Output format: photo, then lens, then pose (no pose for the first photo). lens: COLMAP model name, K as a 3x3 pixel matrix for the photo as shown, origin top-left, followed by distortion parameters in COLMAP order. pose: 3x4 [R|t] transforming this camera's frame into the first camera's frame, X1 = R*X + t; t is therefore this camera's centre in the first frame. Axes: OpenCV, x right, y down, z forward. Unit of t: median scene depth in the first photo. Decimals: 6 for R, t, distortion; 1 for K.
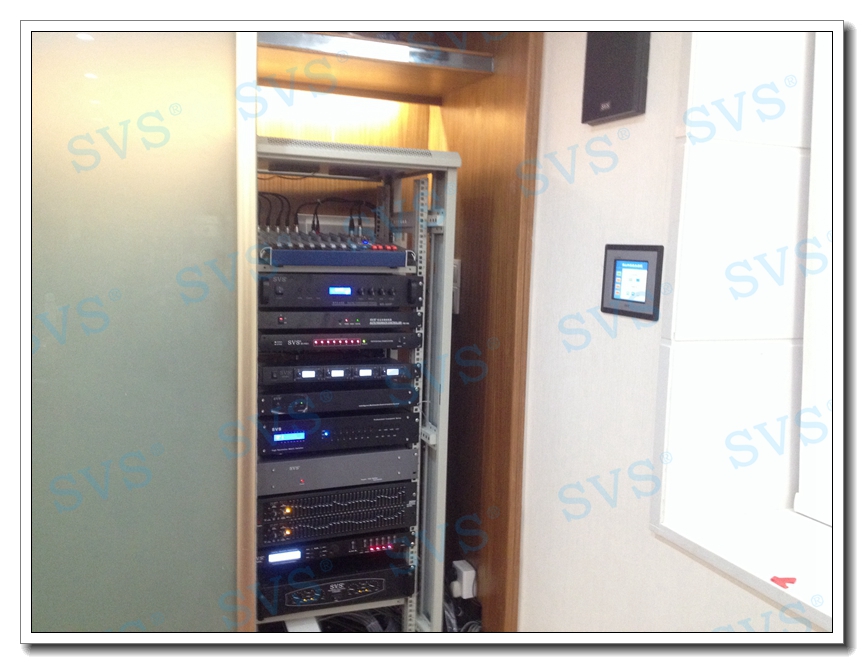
lens RADIAL K [[744.7, 0, 432.0], [0, 744.7, 332.0], [0, 0, 1]] dist [0.169728, -0.438750]
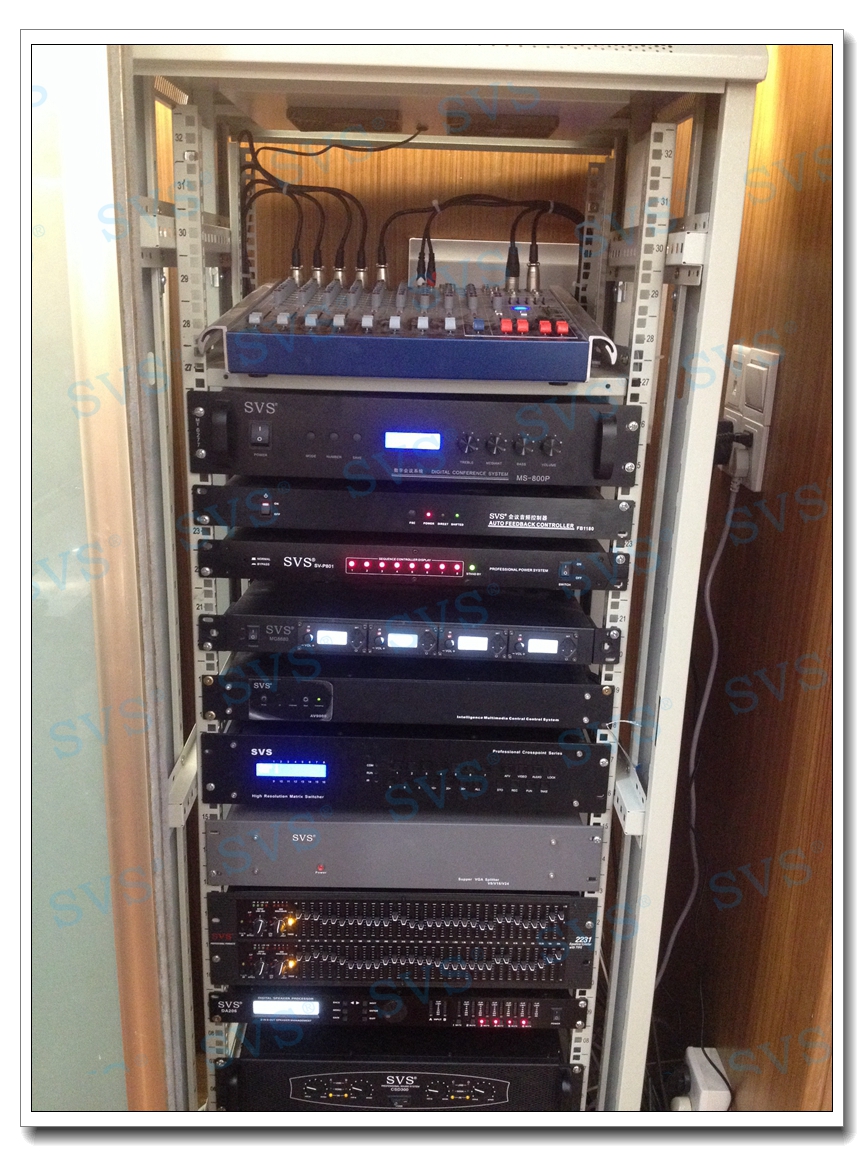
lens RADIAL K [[993.3, 0, 432.0], [0, 993.3, 578.0], [0, 0, 1]] dist [0.181372, -0.472855]
pose [[0.927963, 0.106903, -0.357010, 0.078606], [-0.046223, 0.983593, 0.174381, -0.072616], [0.369795, -0.145317, 0.917679, 0.487858]]
